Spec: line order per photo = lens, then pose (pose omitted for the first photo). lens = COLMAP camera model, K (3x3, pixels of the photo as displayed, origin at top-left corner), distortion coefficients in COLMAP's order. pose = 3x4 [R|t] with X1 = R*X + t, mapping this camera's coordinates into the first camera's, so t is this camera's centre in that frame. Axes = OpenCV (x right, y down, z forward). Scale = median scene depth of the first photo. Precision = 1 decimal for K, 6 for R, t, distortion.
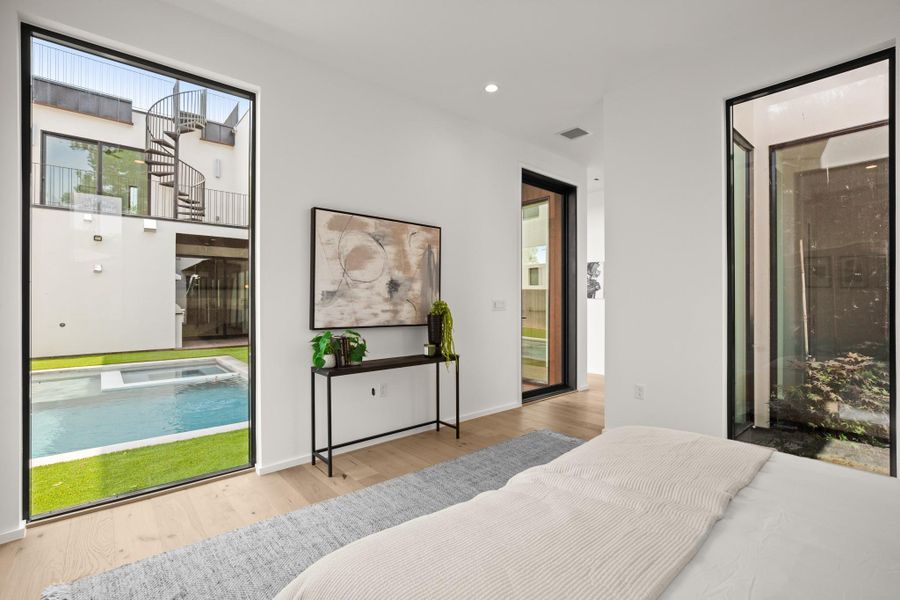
lens RADIAL K [[414.1, 0, 456.9], [0, 414.1, 300.2], [0, 0, 1]] dist [-0.026786, -0.000212]
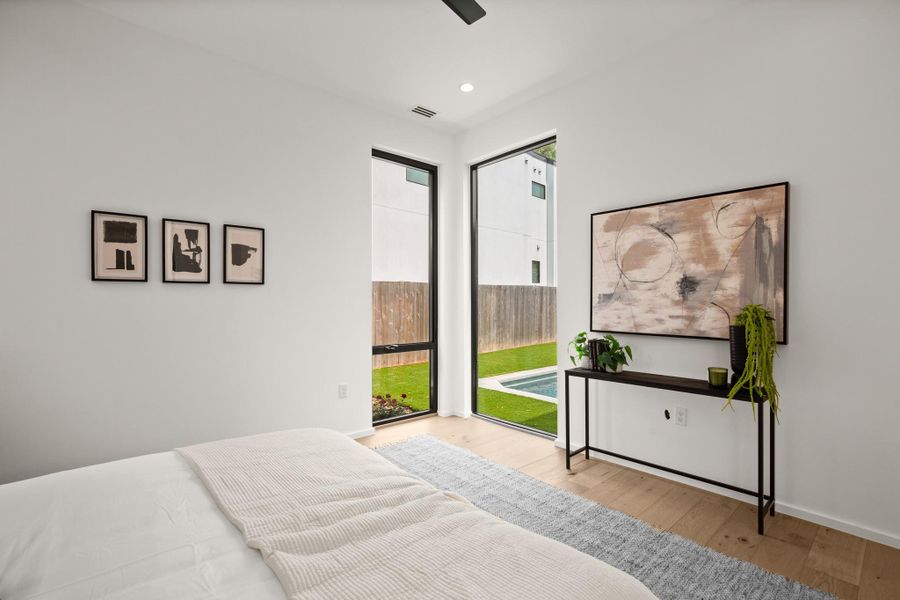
lens RADIAL K [[414.1, 0, 455.7], [0, 414.1, 304.2], [0, 0, 1]] dist [-0.026786, -0.000212]
pose [[-0.008192, 0.002766, -0.999963, 0.624205], [-0.000253, 0.999996, 0.002769, -0.000010], [0.999966, 0.000276, -0.008192, 0.590627]]
